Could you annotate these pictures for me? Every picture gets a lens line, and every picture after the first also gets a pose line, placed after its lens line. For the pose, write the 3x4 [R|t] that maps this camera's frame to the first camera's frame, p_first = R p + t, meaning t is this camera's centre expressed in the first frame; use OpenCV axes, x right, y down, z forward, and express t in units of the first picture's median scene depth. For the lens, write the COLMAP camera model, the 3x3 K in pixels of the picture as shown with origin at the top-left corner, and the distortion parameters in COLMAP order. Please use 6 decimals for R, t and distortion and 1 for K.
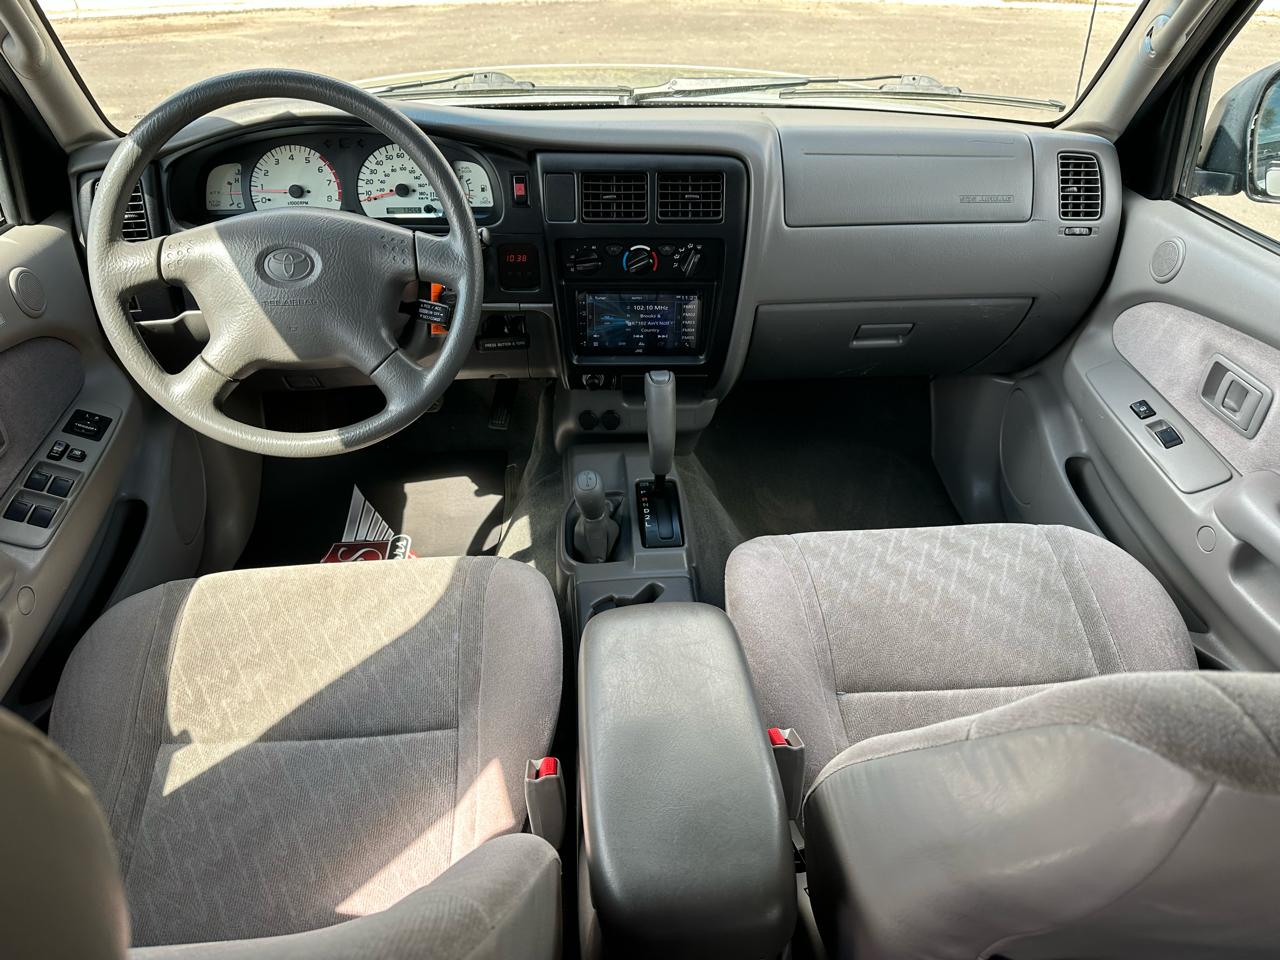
lens RADIAL K [[903.4, 0, 649.8], [0, 903.4, 480.5], [0, 0, 1]] dist [0.037404, -0.042756]
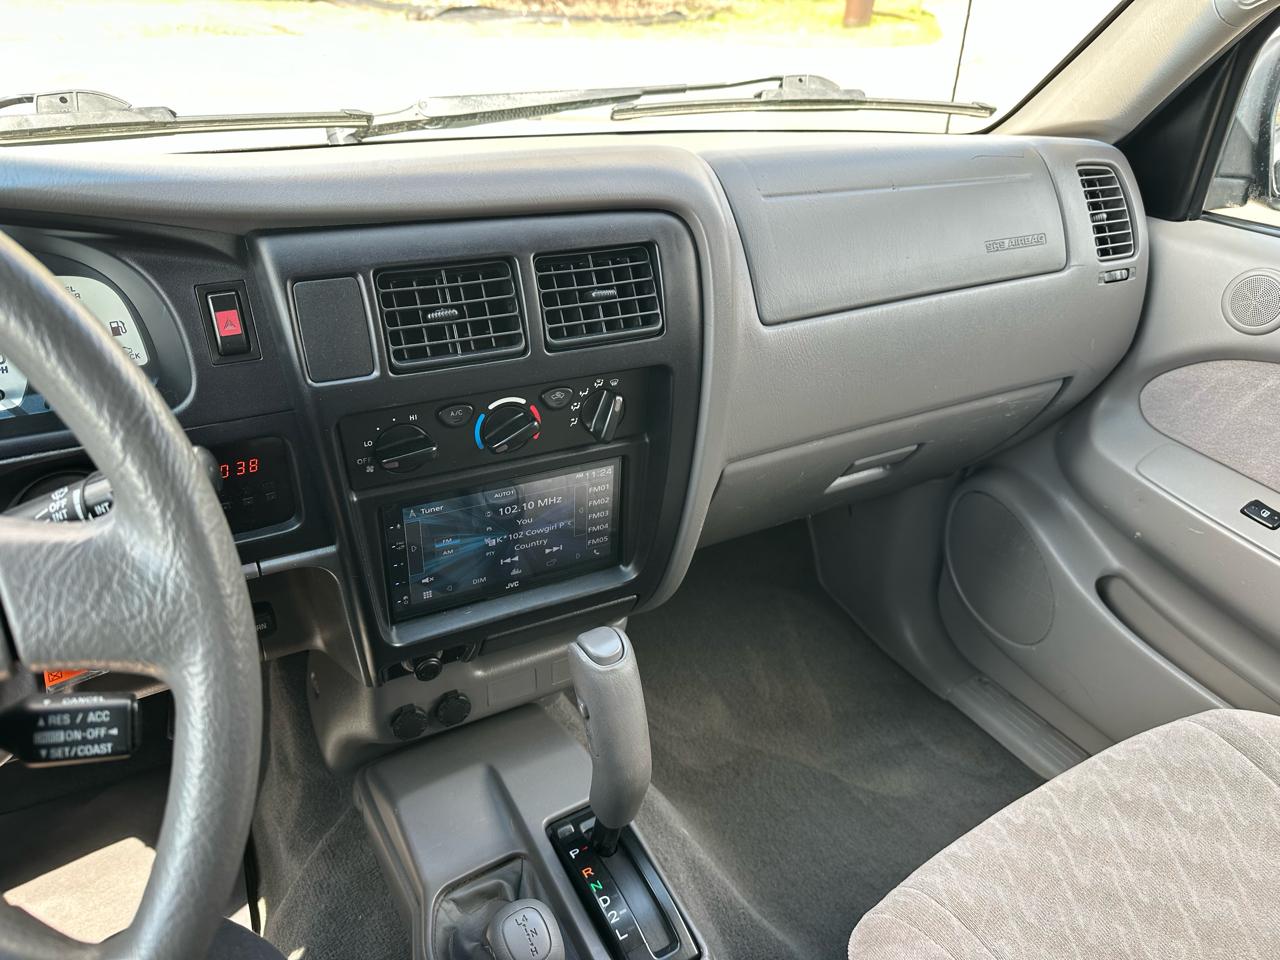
lens RADIAL K [[898.5, 0, 645.9], [0, 898.5, 457.6], [0, 0, 1]] dist [0.089281, -0.126389]
pose [[0.904552, -0.187240, 0.383050, -0.140124], [0.218264, 0.975119, -0.038769, -0.194882], [-0.366260, 0.118674, 0.922914, 0.524269]]
